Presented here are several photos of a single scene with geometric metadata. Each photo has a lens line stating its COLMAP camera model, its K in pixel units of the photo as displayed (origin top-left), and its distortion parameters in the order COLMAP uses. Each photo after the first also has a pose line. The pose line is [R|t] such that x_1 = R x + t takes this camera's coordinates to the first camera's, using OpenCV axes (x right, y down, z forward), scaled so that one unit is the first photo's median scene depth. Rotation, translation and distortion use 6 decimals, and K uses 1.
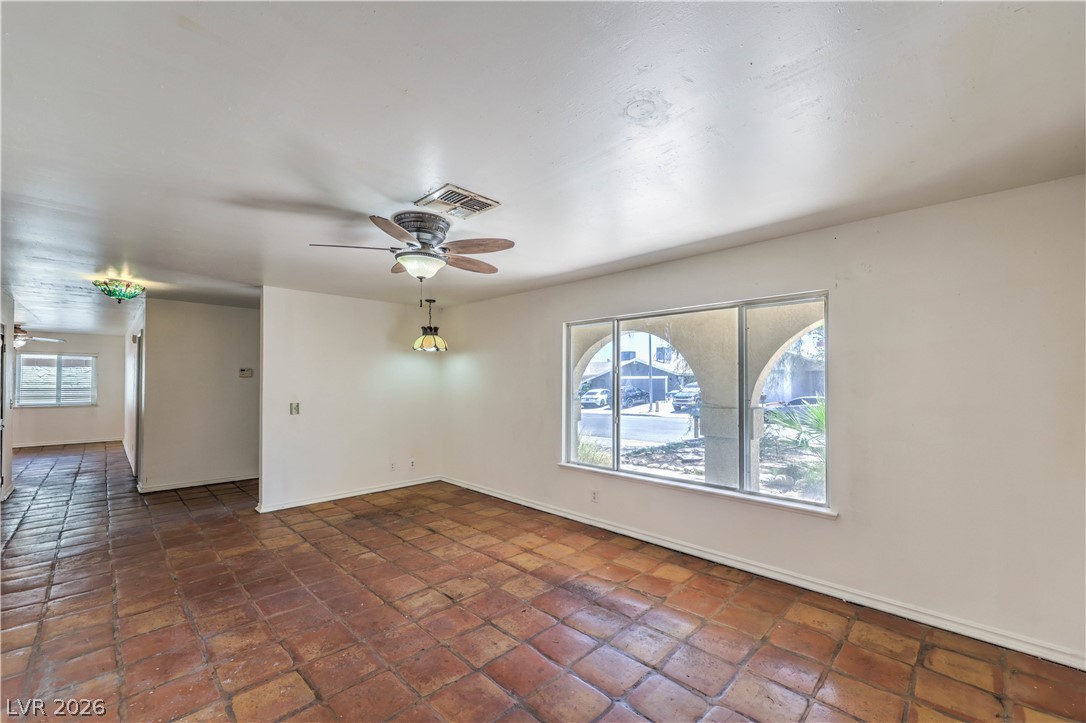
lens RADIAL K [[440.9, 0, 507.5], [0, 440.9, 370.8], [0, 0, 1]] dist [0.008791, 0.000330]
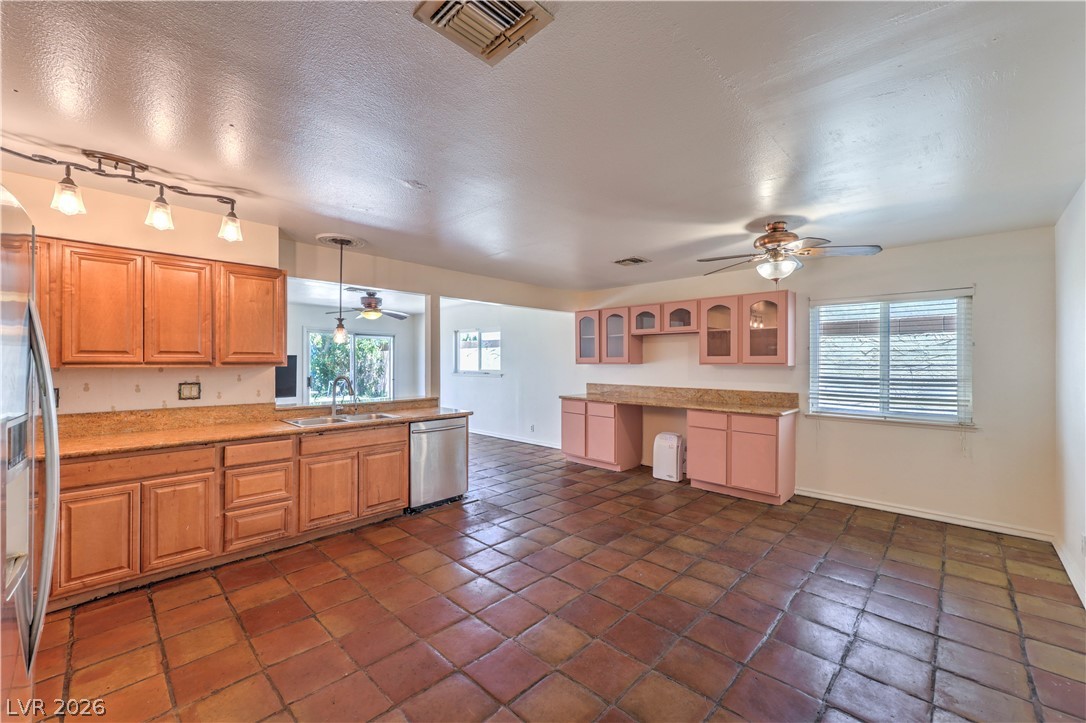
lens RADIAL K [[440.9, 0, 545.1], [0, 440.9, 362.9], [0, 0, 1]] dist [0.008791, 0.000330]
pose [[0.072291, 0.005081, -0.997371, -1.687059], [0.016982, 0.999836, 0.006324, 0.042384], [0.997239, -0.017394, 0.072193, 1.795570]]
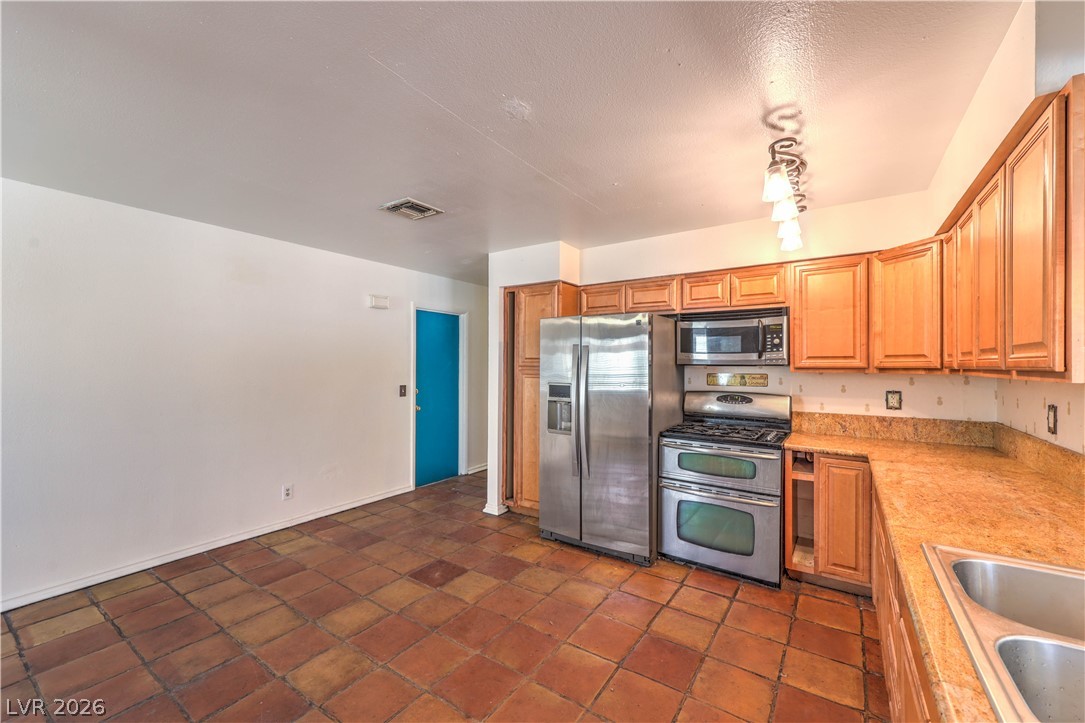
lens RADIAL K [[440.5, 0, 539.3], [0, 440.5, 361.7], [0, 0, 1]] dist [0.008791, 0.000330]
pose [[-0.205276, 0.008485, 0.978667, -2.970715], [-0.019204, 0.999735, -0.012695, 0.040258], [-0.978516, -0.021400, -0.205058, 1.706015]]
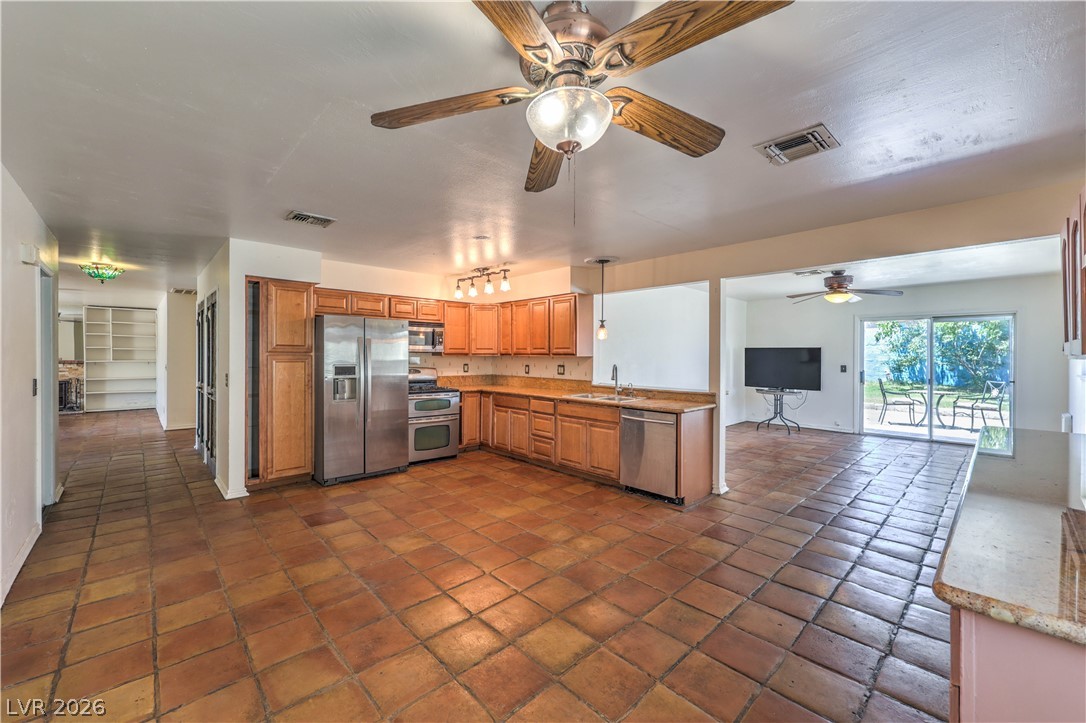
lens RADIAL K [[440.9, 0, 545.5], [0, 440.9, 361.7], [0, 0, 1]] dist [0.008791, 0.000330]
pose [[-0.999996, 0.000190, -0.002651, -2.618976], [0.000198, 0.999995, -0.003116, 0.069500], [0.002650, -0.003117, -0.999992, 2.789767]]
